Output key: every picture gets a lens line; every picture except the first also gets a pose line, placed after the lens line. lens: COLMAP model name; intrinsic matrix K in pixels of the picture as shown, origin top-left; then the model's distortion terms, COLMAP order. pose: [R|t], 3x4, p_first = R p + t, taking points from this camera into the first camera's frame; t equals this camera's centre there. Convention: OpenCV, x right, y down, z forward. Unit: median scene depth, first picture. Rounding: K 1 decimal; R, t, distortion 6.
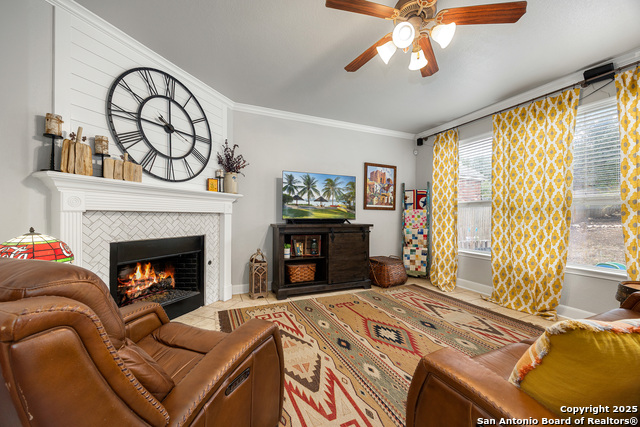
lens RADIAL K [[249.9, 0, 327.2], [0, 249.9, 215.1], [0, 0, 1]] dist [0.000536, -0.000042]
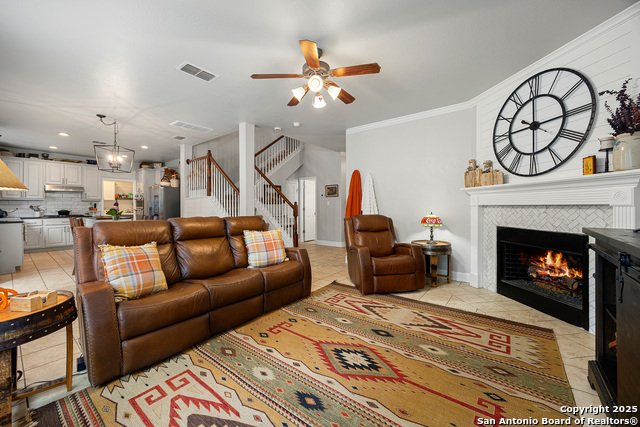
lens RADIAL K [[250.3, 0, 323.0], [0, 250.3, 207.4], [0, 0, 1]] dist [0.000730, 0.000039]
pose [[-0.888994, 0.001186, -0.457917, 0.528276], [0.000005, 0.999997, 0.002580, -0.004624], [0.457919, 0.002291, -0.888991, 1.260045]]
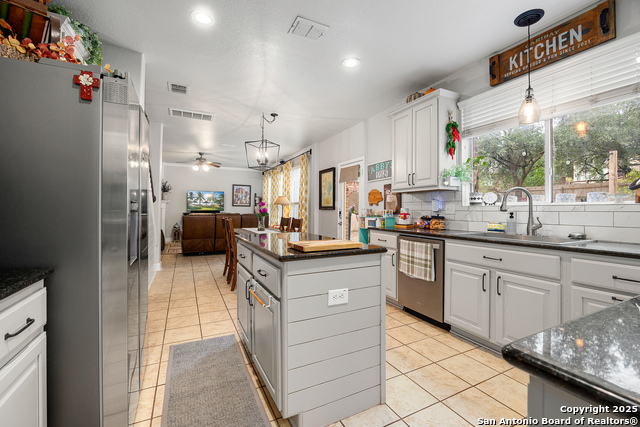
lens RADIAL K [[270.1, 0, 319.2], [0, 270.1, 205.7], [0, 0, 1]] dist [-0.002709, -0.000283]
pose [[0.999636, 0.000357, 0.026960, 1.160958], [0.000015, 0.999905, -0.013813, 0.006081], [-0.026962, 0.013808, 0.999541, -1.864141]]
